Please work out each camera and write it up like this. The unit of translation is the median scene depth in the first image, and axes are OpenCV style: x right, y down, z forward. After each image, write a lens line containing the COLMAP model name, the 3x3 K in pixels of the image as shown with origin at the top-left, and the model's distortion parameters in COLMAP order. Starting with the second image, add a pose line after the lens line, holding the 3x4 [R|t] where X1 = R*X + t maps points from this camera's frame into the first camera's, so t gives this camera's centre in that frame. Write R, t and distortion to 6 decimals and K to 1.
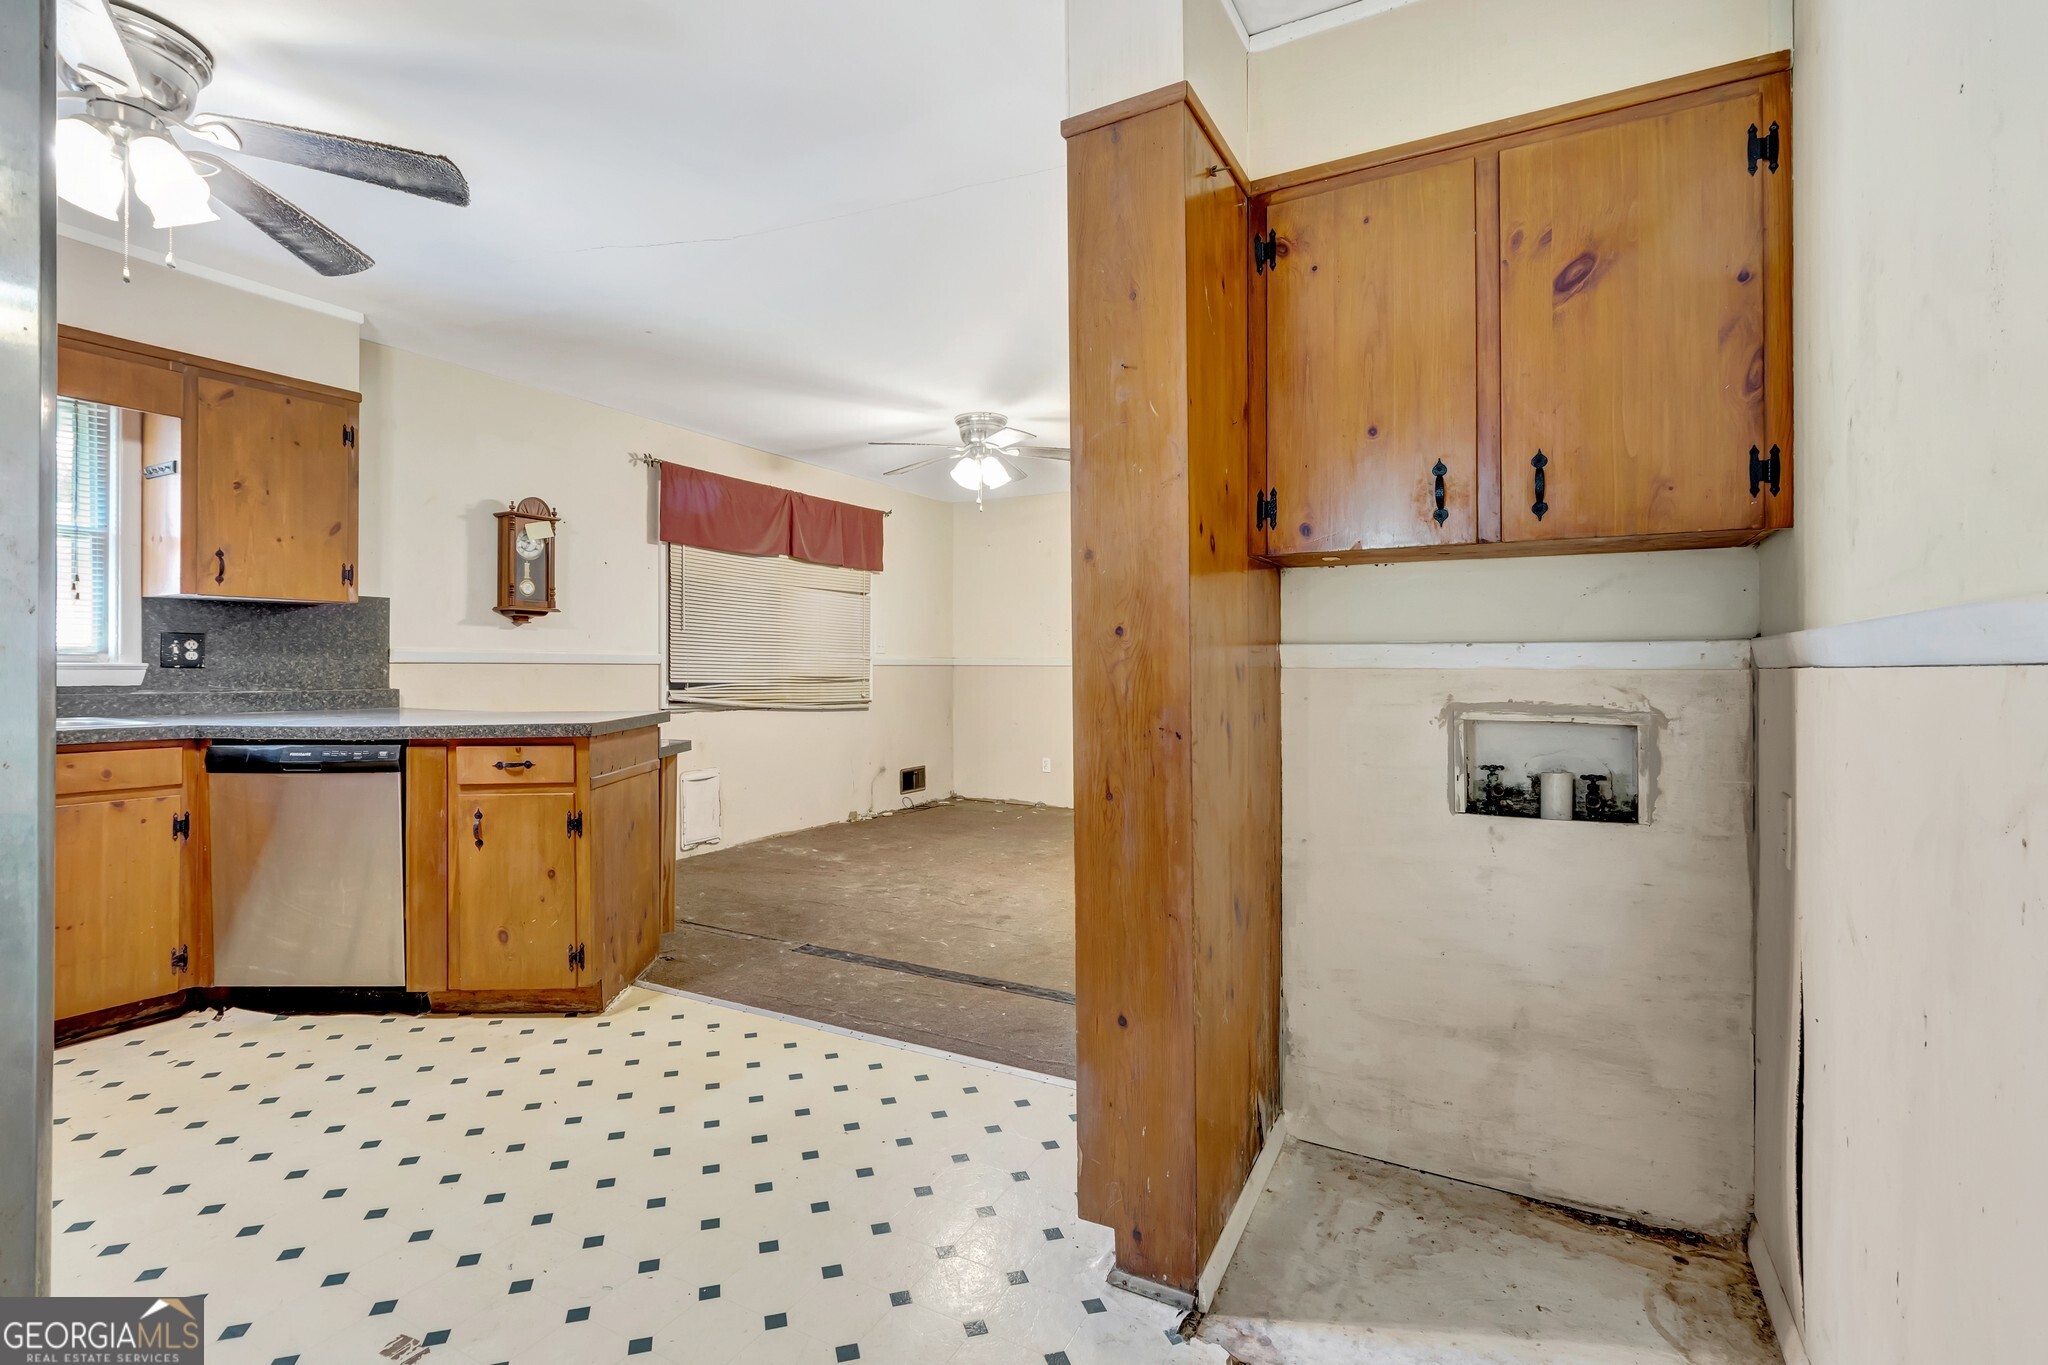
lens RADIAL K [[962.2, 0, 1004.8], [0, 962.2, 681.7], [0, 0, 1]] dist [-0.004250, -0.001627]
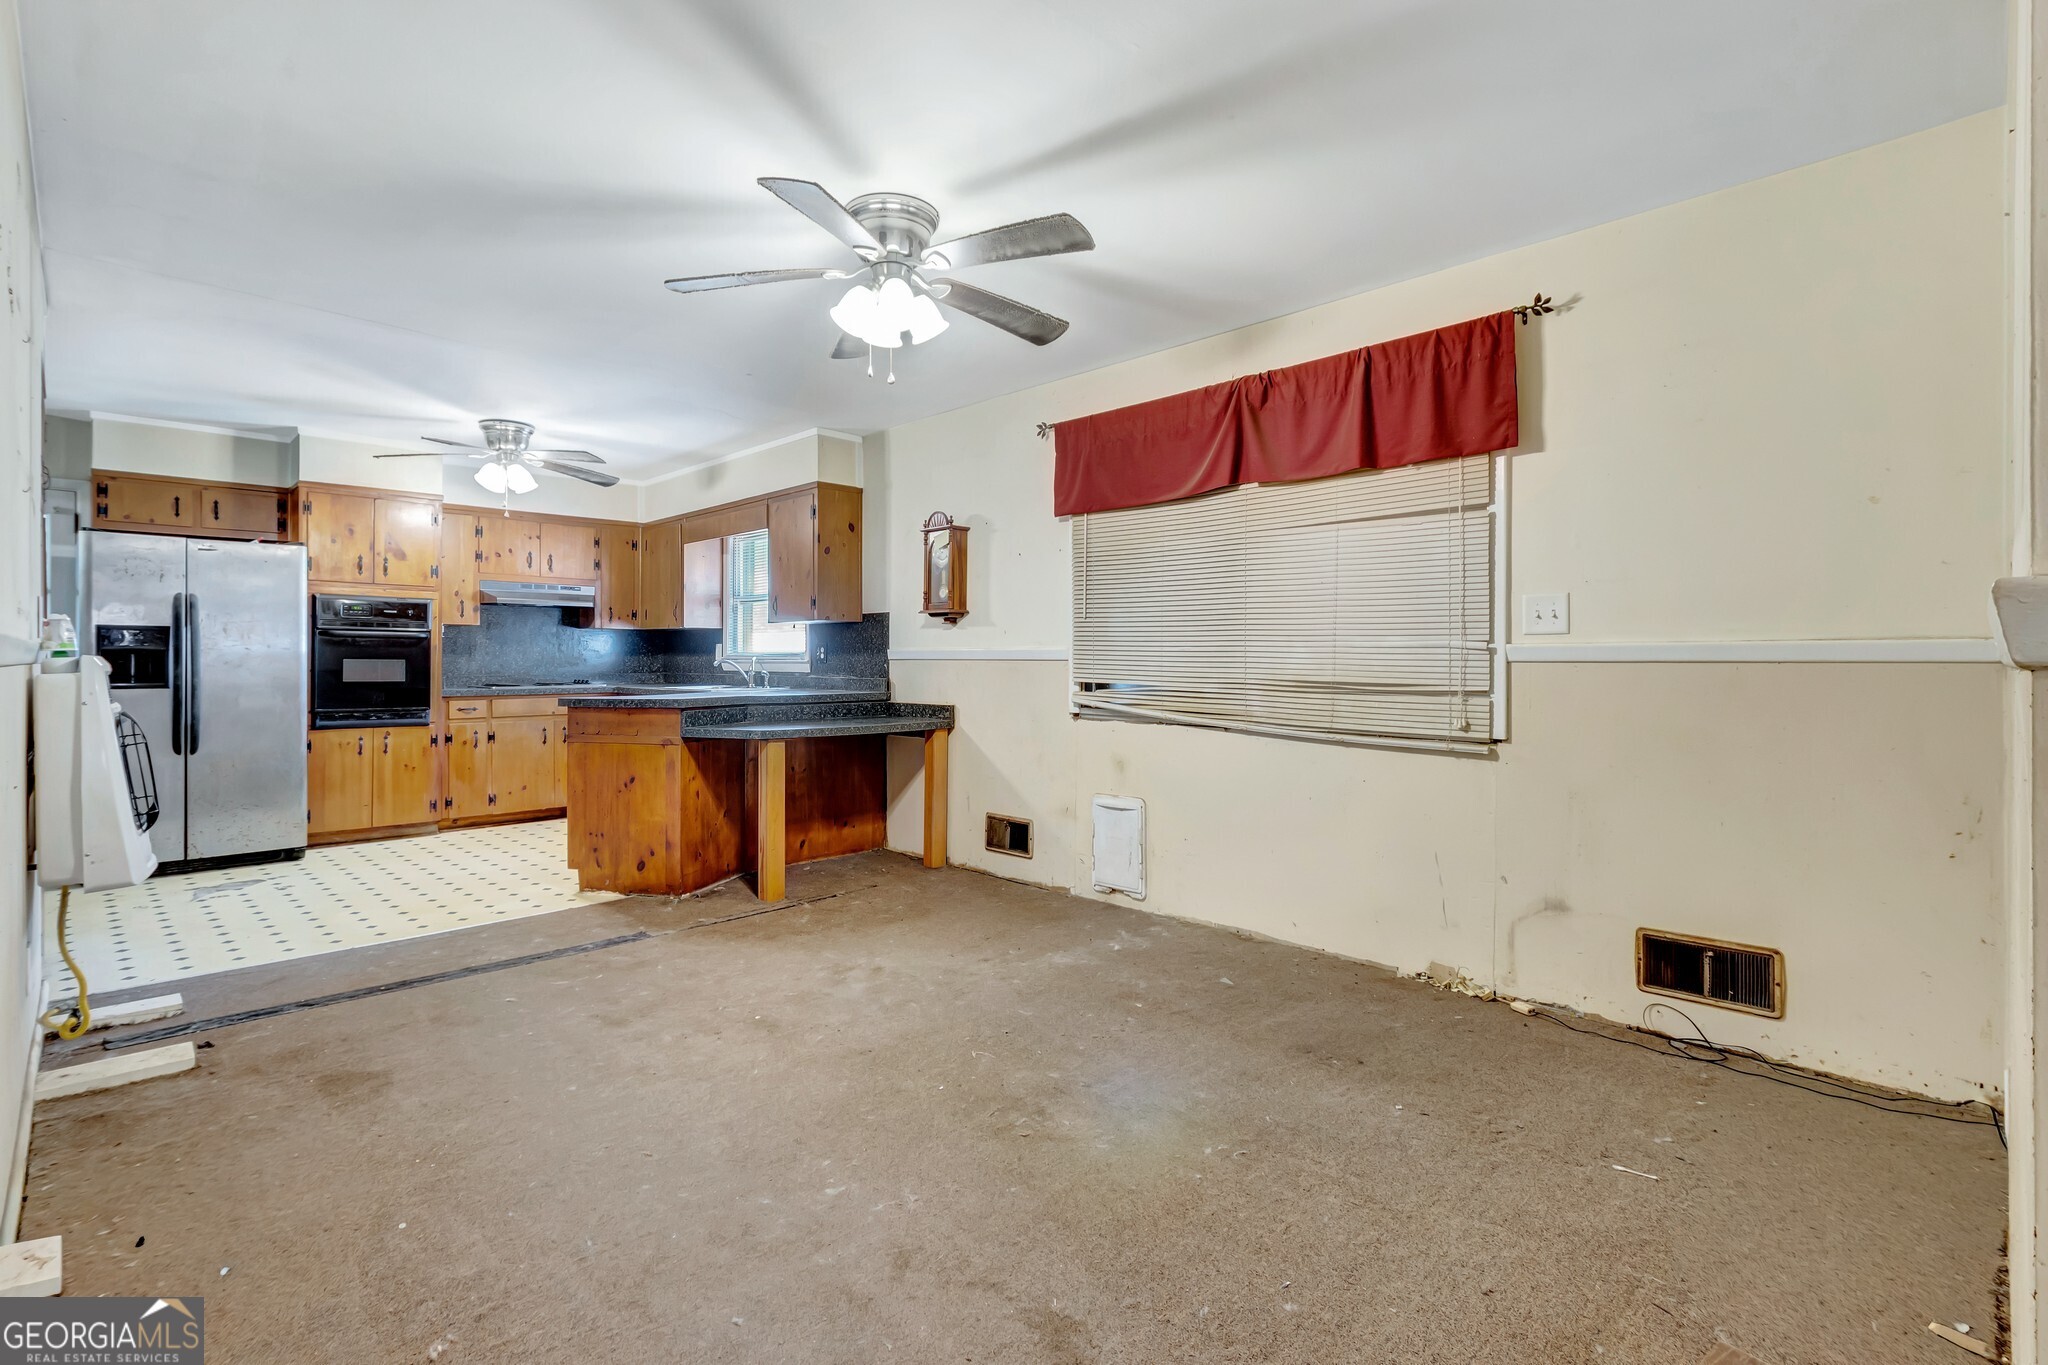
lens RADIAL K [[962.2, 0, 1013.3], [0, 962.2, 663.8], [0, 0, 1]] dist [-0.004250, -0.001627]
pose [[-0.269697, -0.000810, -0.962945, 0.504587], [-0.018621, 0.999817, 0.004374, -0.018833], [0.962765, 0.019111, -0.269663, 1.245314]]
